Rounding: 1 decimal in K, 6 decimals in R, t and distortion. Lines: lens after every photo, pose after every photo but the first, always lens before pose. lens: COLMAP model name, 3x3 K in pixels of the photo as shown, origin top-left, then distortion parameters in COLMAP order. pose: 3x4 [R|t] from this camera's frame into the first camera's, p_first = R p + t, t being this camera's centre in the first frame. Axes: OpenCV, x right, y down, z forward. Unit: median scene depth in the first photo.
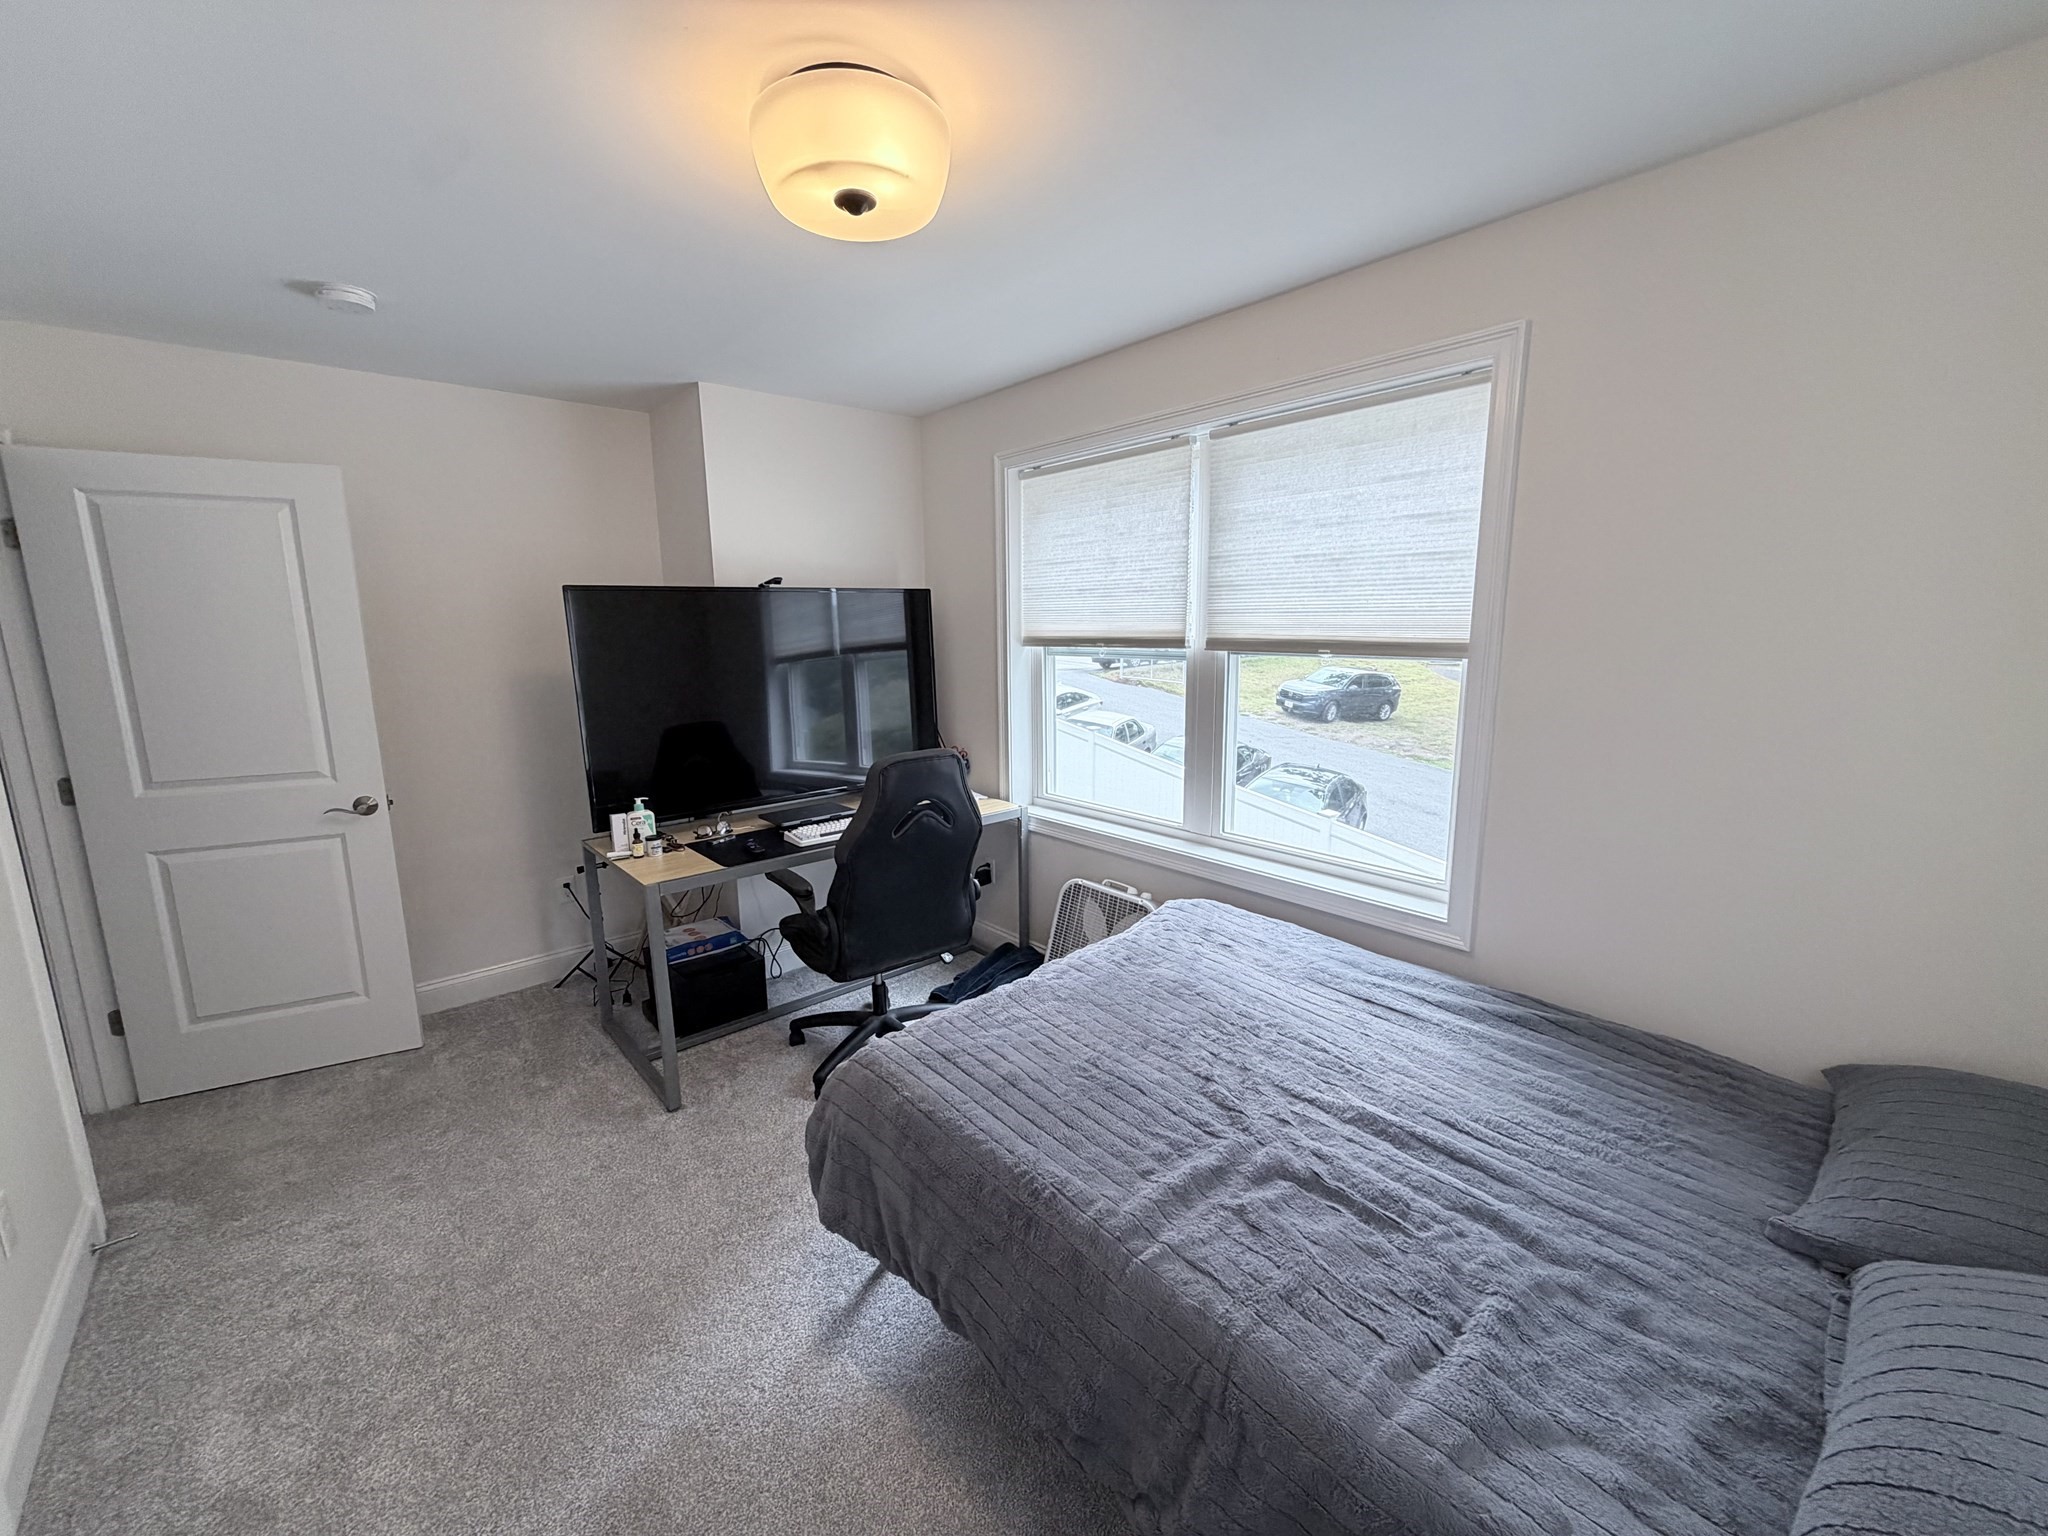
lens RADIAL K [[822.5, 0, 1014.7], [0, 822.5, 764.0], [0, 0, 1]] dist [0.002286, -0.000415]
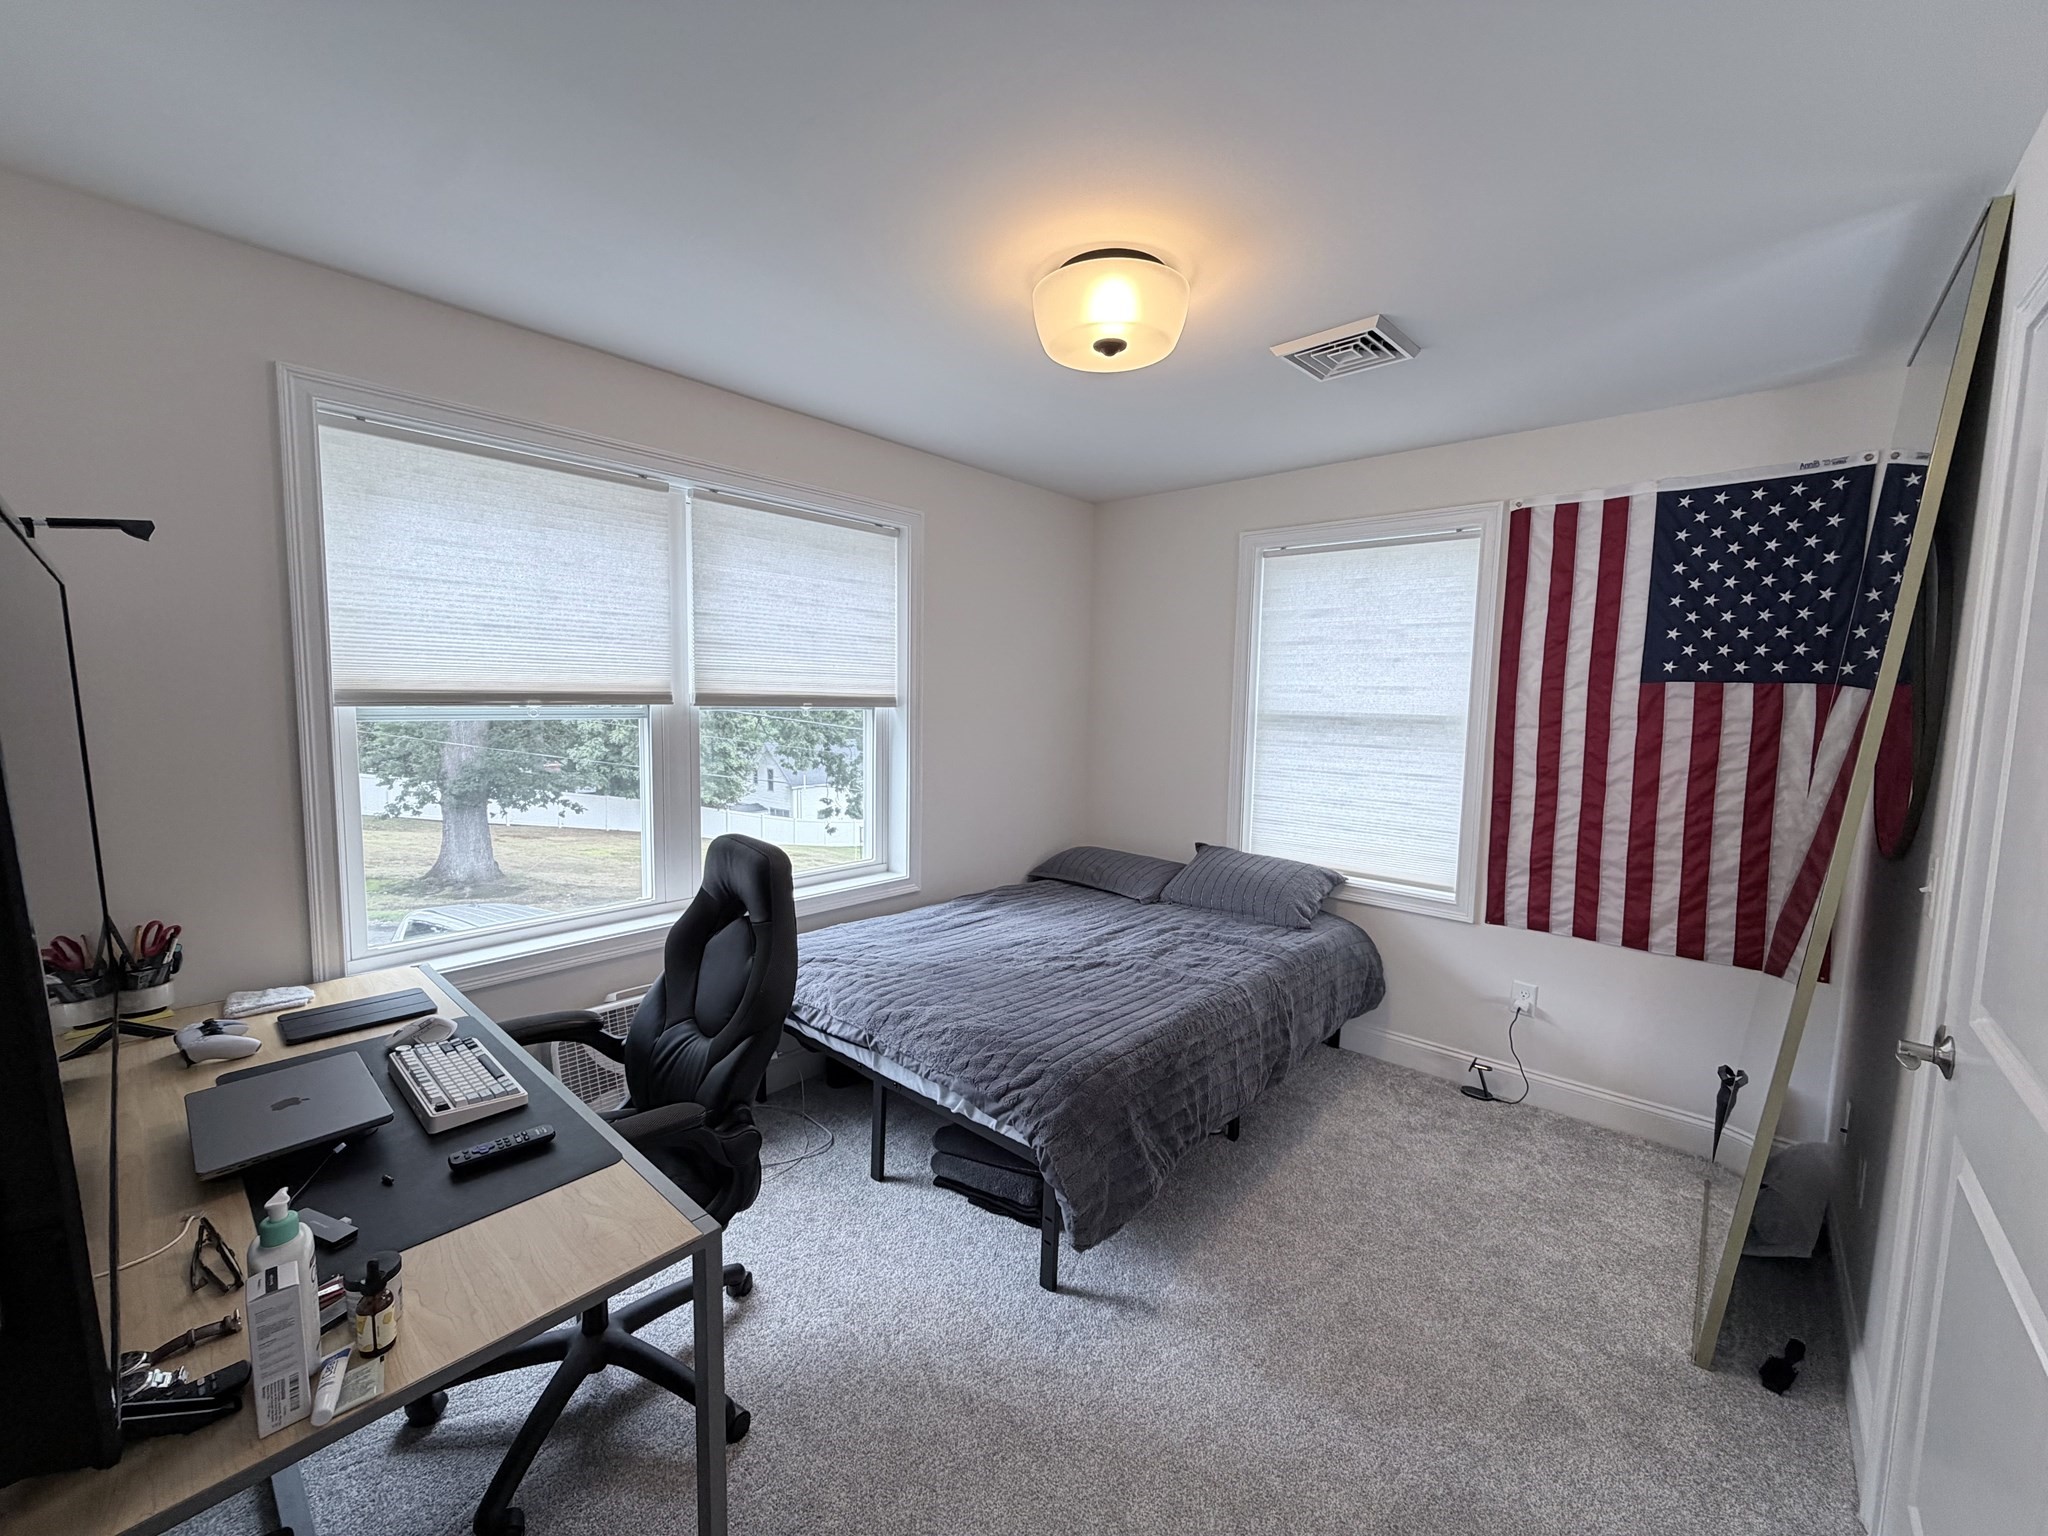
lens RADIAL K [[822.5, 0, 1012.0], [0, 822.5, 768.5], [0, 0, 1]] dist [0.002286, -0.000415]
pose [[-0.120915, -0.077799, 0.989609, -1.002084], [0.158131, 0.982684, 0.096576, -0.126058], [-0.979987, 0.168166, -0.106519, 0.944964]]
